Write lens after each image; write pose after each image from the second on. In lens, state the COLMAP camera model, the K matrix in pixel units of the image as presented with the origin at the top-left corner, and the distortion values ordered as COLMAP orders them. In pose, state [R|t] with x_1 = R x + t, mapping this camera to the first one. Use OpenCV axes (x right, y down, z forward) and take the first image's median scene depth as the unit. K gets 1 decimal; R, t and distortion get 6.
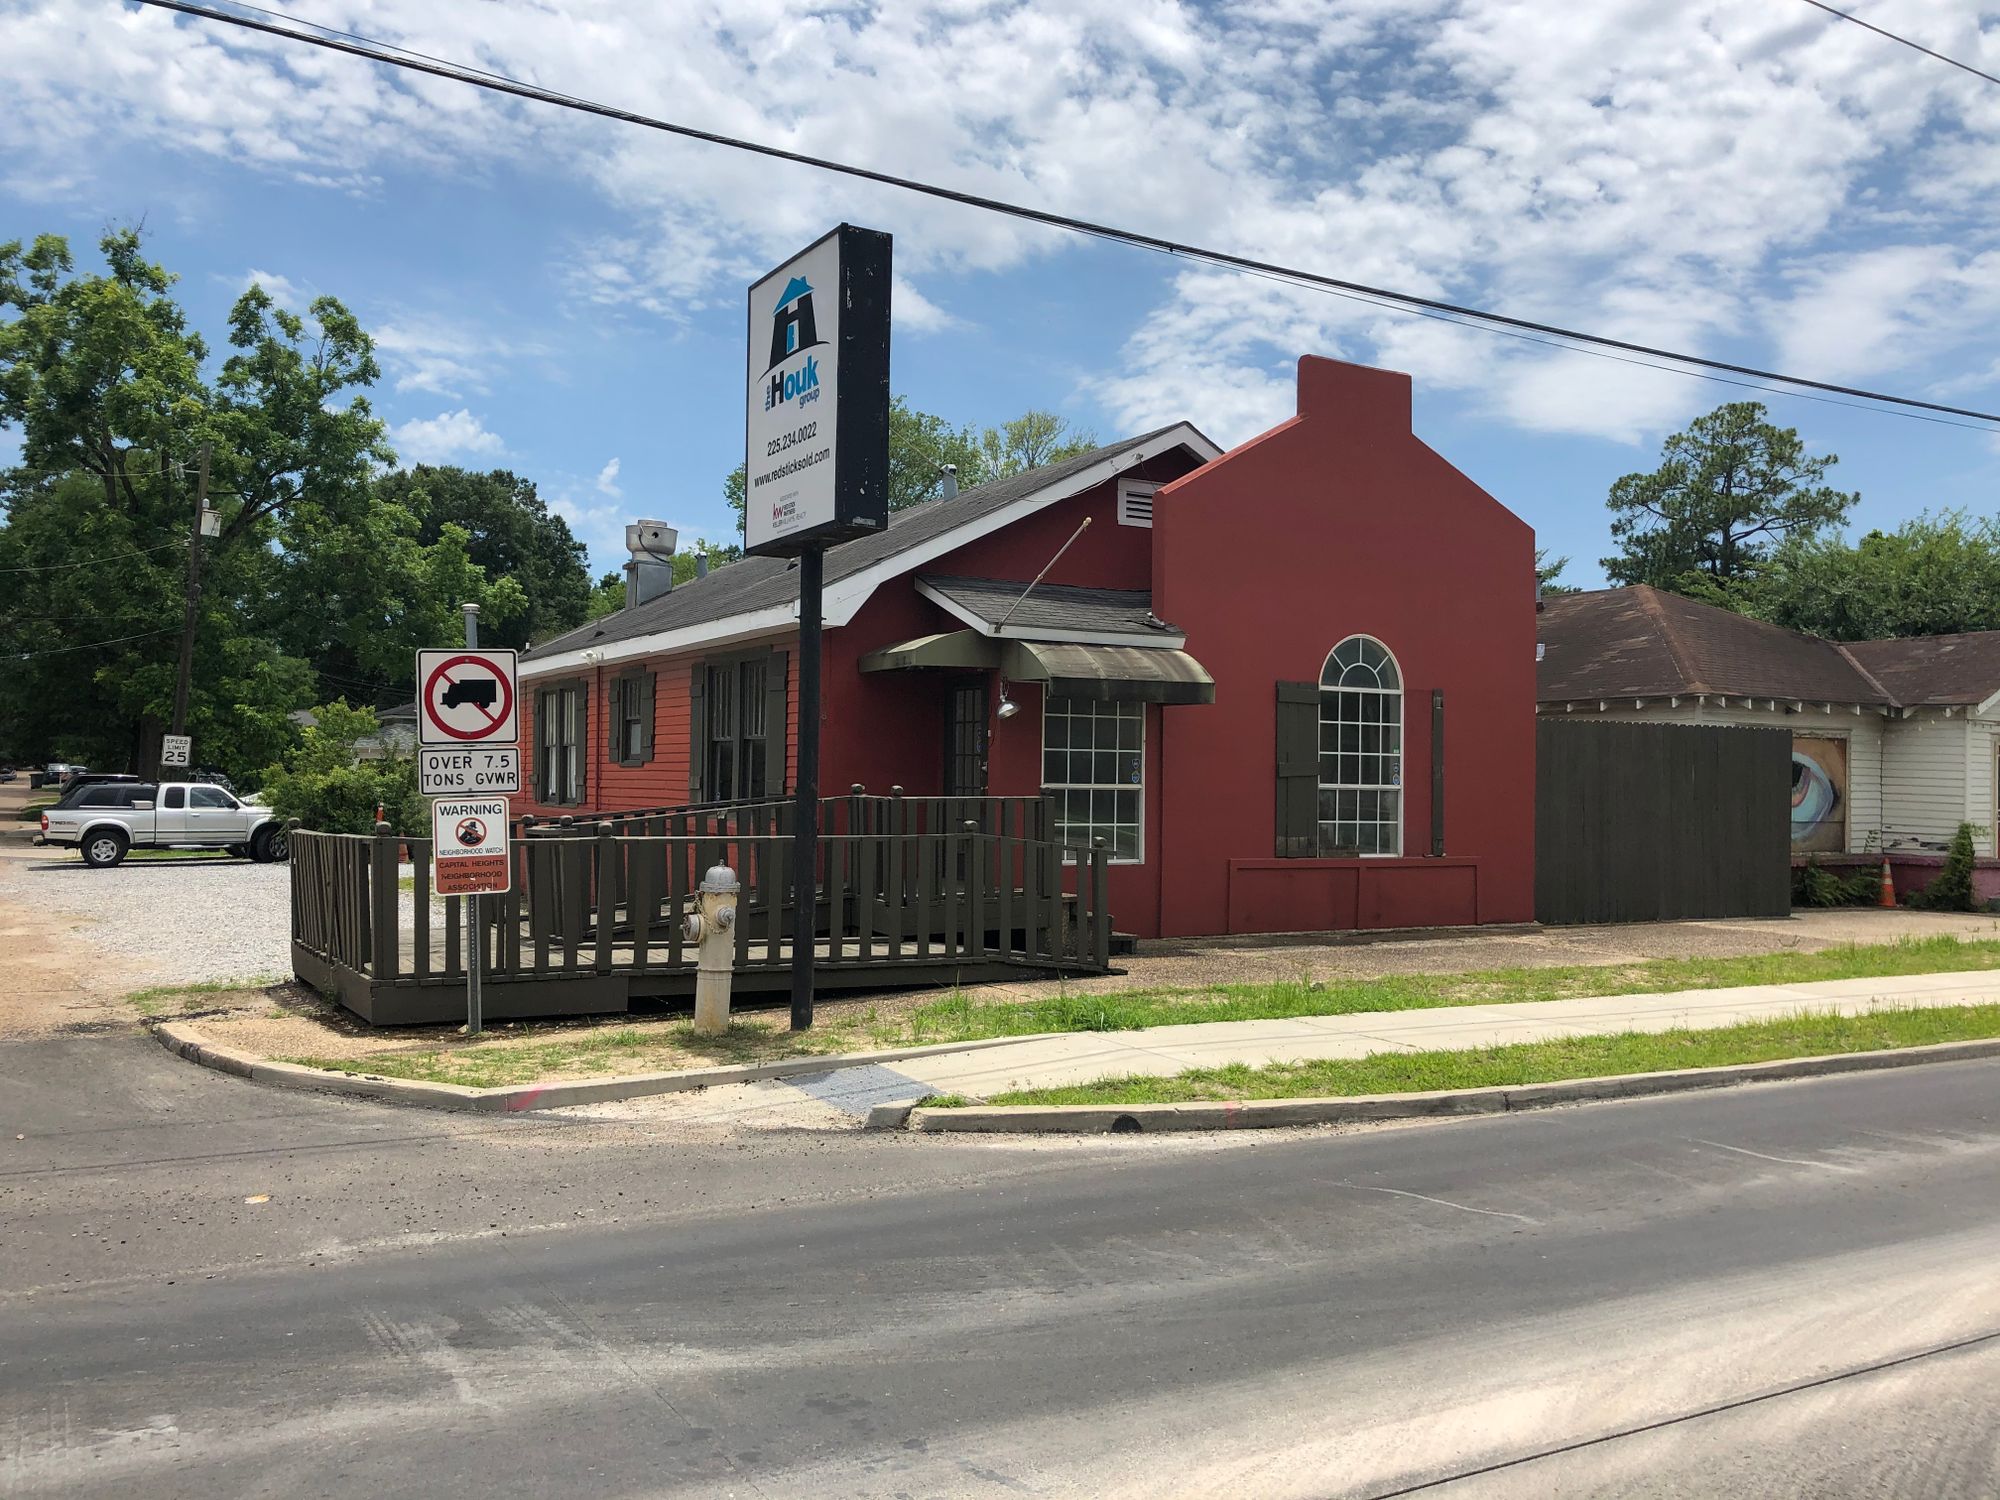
lens RADIAL K [[1637.9, 0, 1013.4], [0, 1637.9, 760.1], [0, 0, 1]] dist [0.045574, -0.047359]
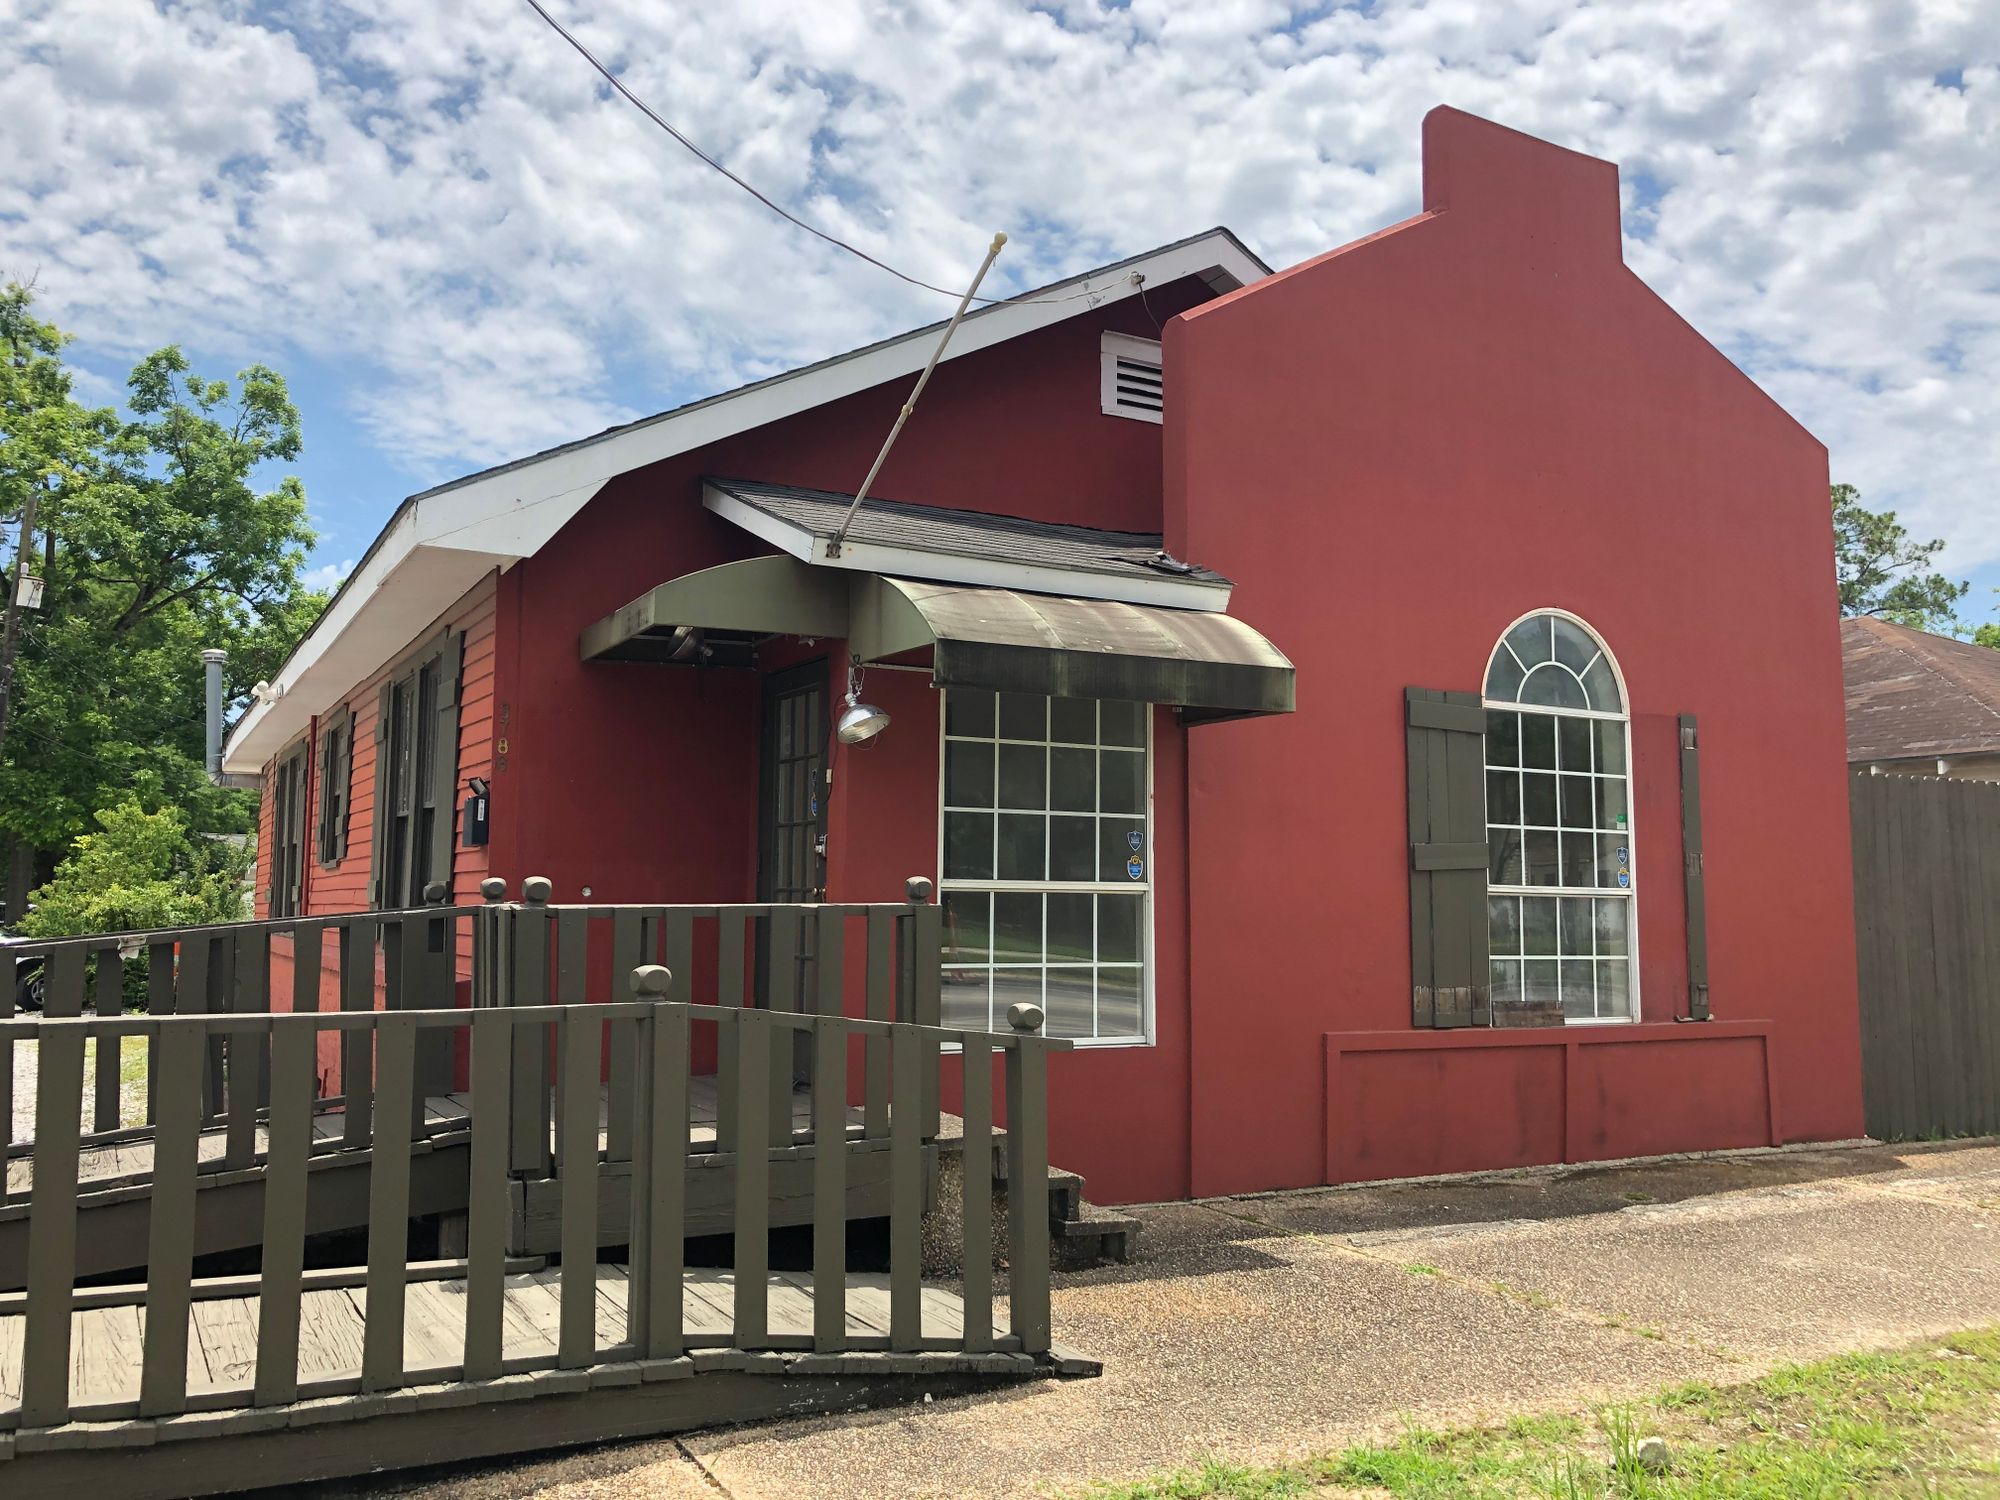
lens RADIAL K [[1637.9, 0, 1009.2], [0, 1637.9, 713.2], [0, 0, 1]] dist [0.045574, -0.047359]
pose [[0.999734, -0.006214, -0.022225, 0.044229], [0.003798, 0.994235, -0.107153, 0.015589], [0.022763, 0.107040, 0.993994, 0.463018]]
